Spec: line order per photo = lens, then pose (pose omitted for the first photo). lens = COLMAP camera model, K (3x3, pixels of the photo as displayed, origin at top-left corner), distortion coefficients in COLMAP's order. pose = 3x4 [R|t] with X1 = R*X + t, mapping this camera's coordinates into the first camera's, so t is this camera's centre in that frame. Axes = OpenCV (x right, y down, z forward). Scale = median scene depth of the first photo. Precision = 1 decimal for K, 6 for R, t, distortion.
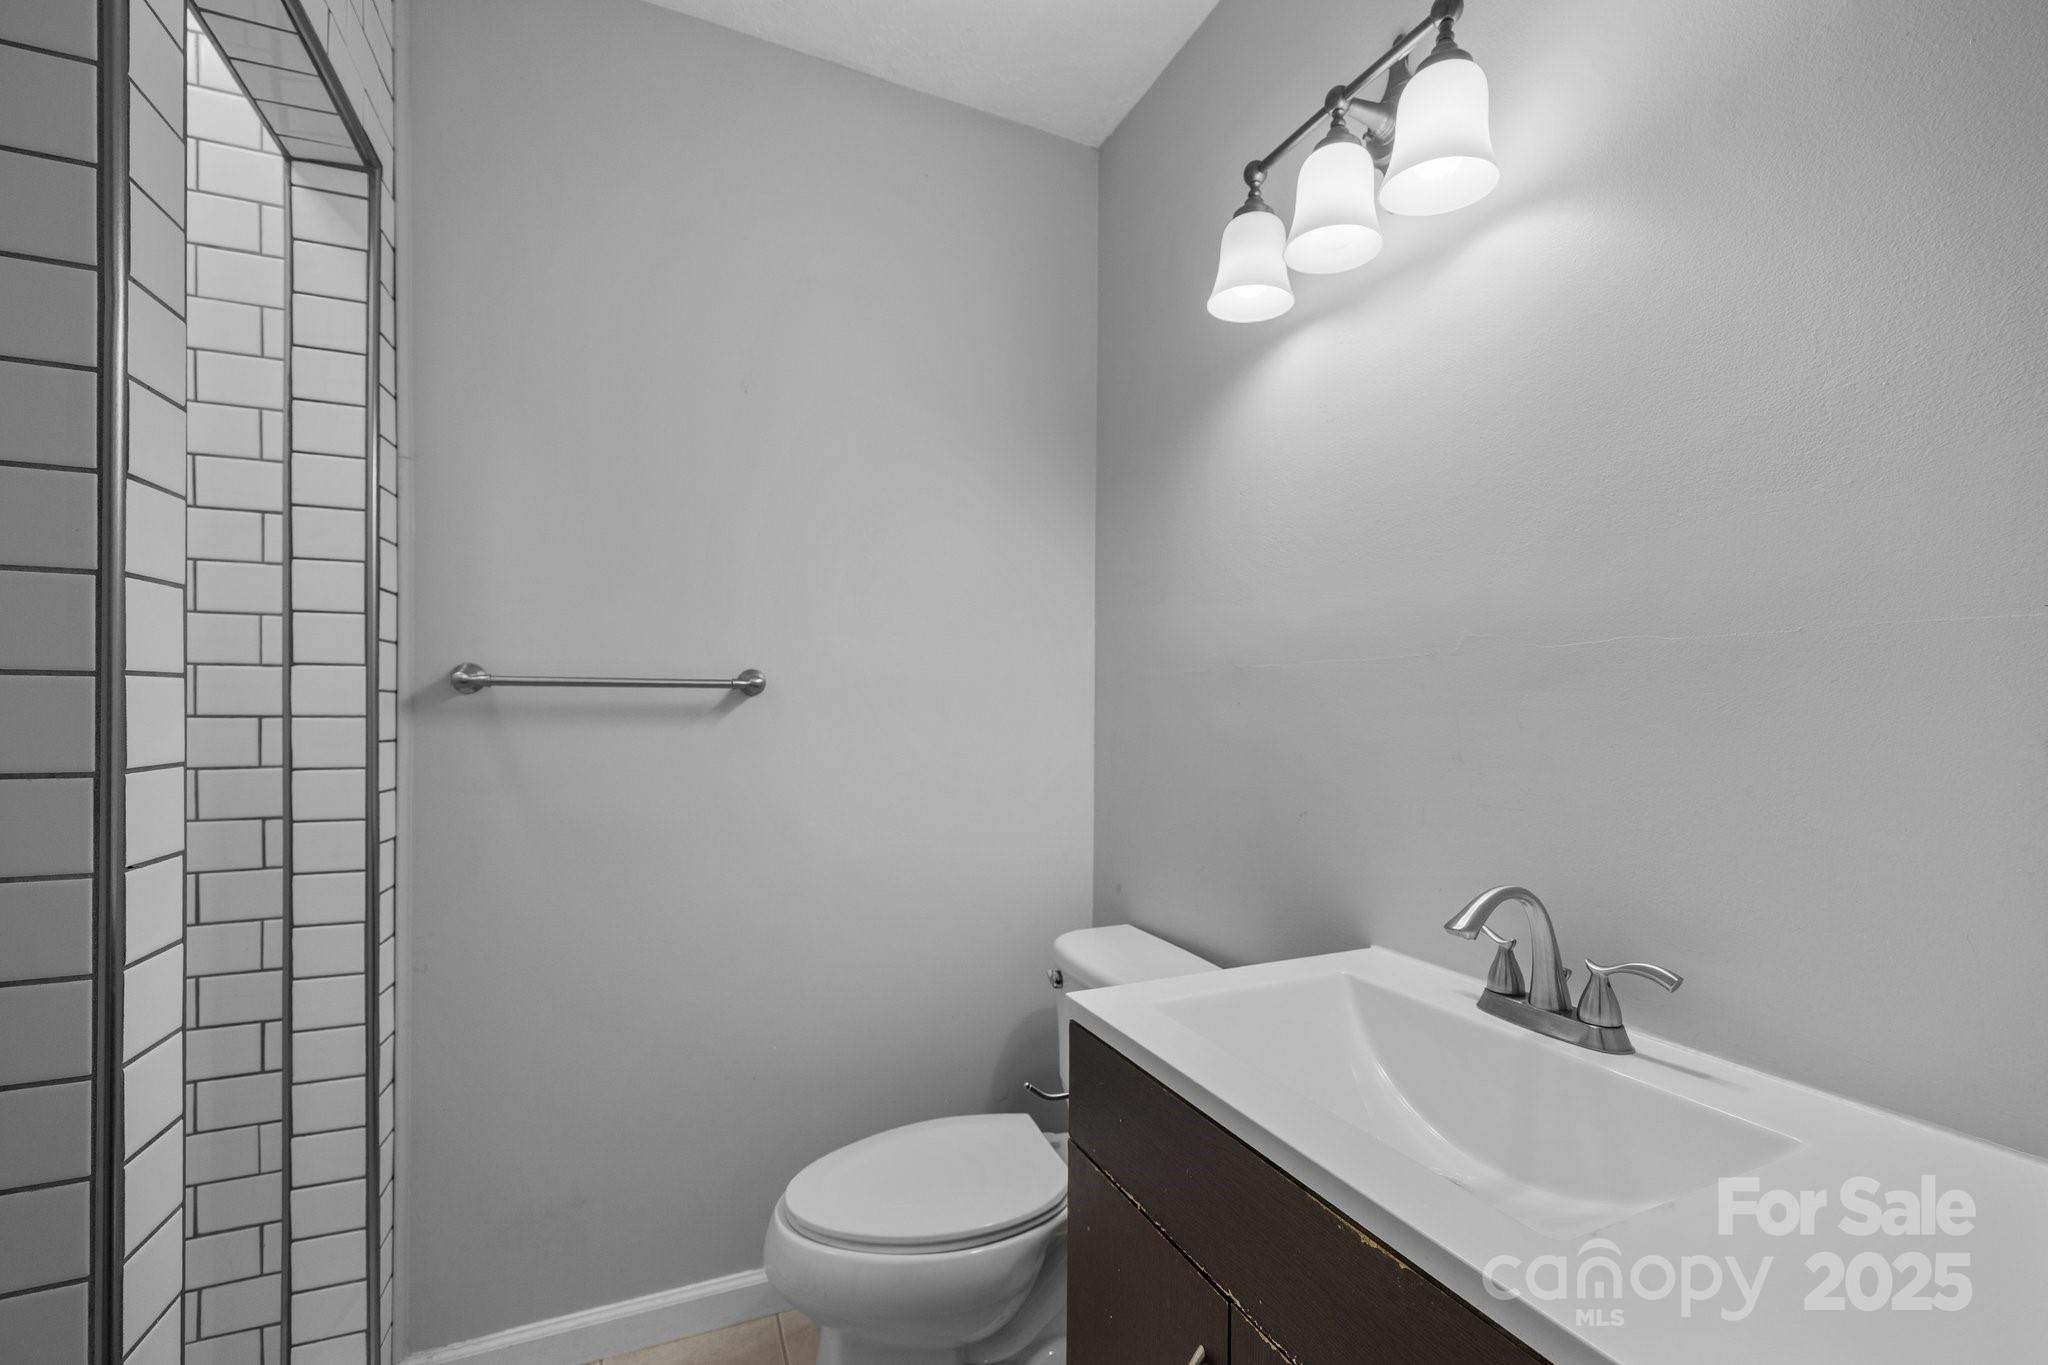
lens RADIAL K [[831.9, 0, 1022.9], [0, 831.9, 701.6], [0, 0, 1]] dist [0.000308, -0.000353]
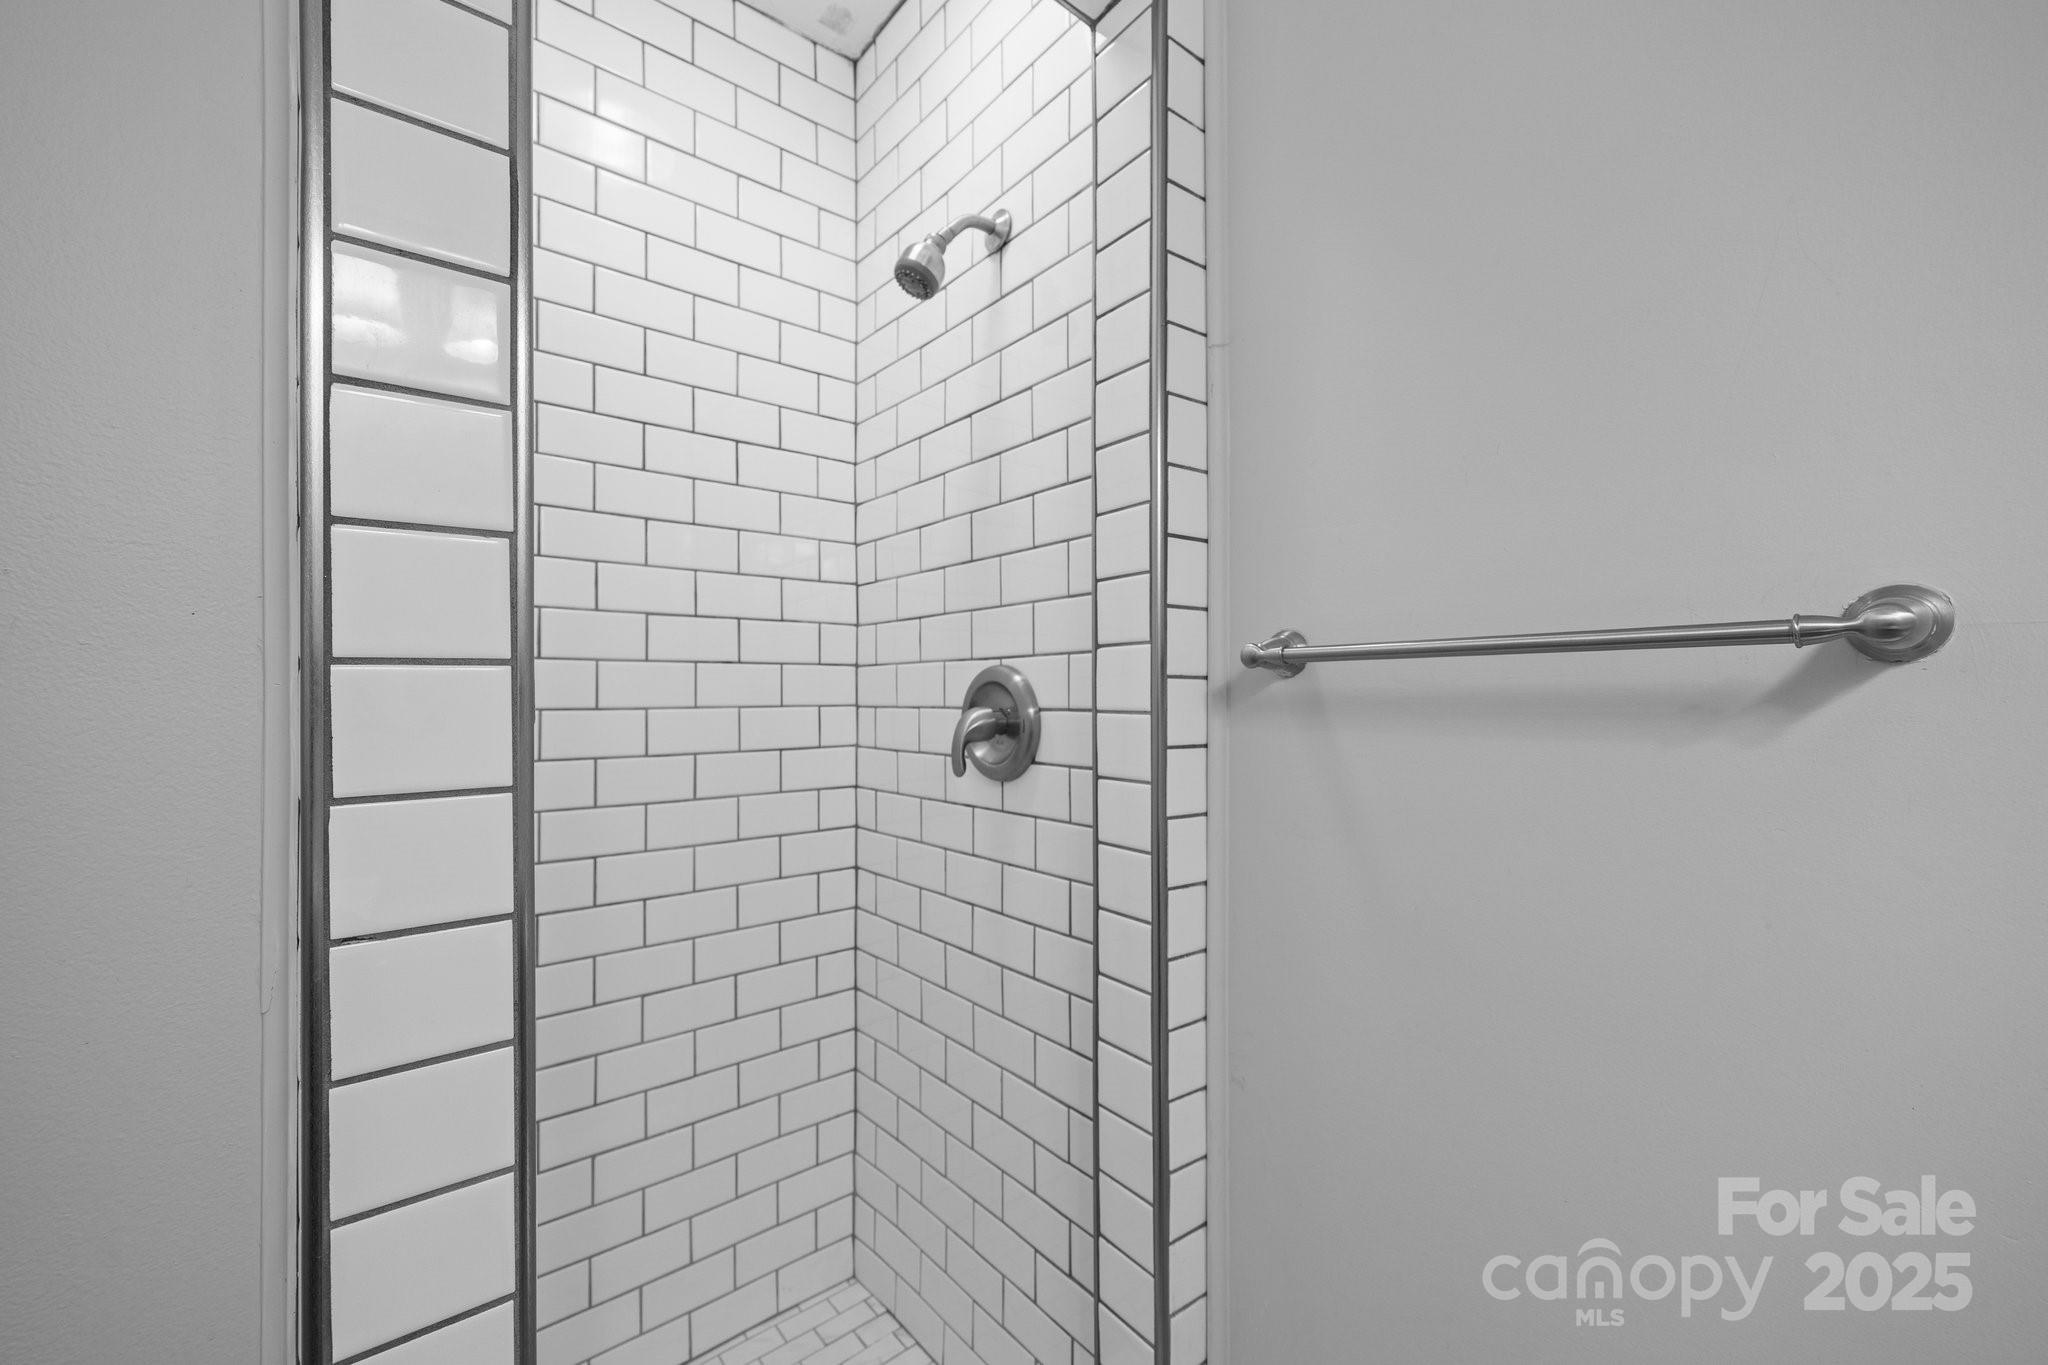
lens RADIAL K [[831.9, 0, 1032.8], [0, 831.9, 693.2], [0, 0, 1]] dist [0.000308, -0.000353]
pose [[0.282120, -0.008827, -0.959339, -0.113434], [0.015219, 0.999873, -0.004725, 0.002641], [0.959259, -0.013267, 0.282218, 0.652096]]
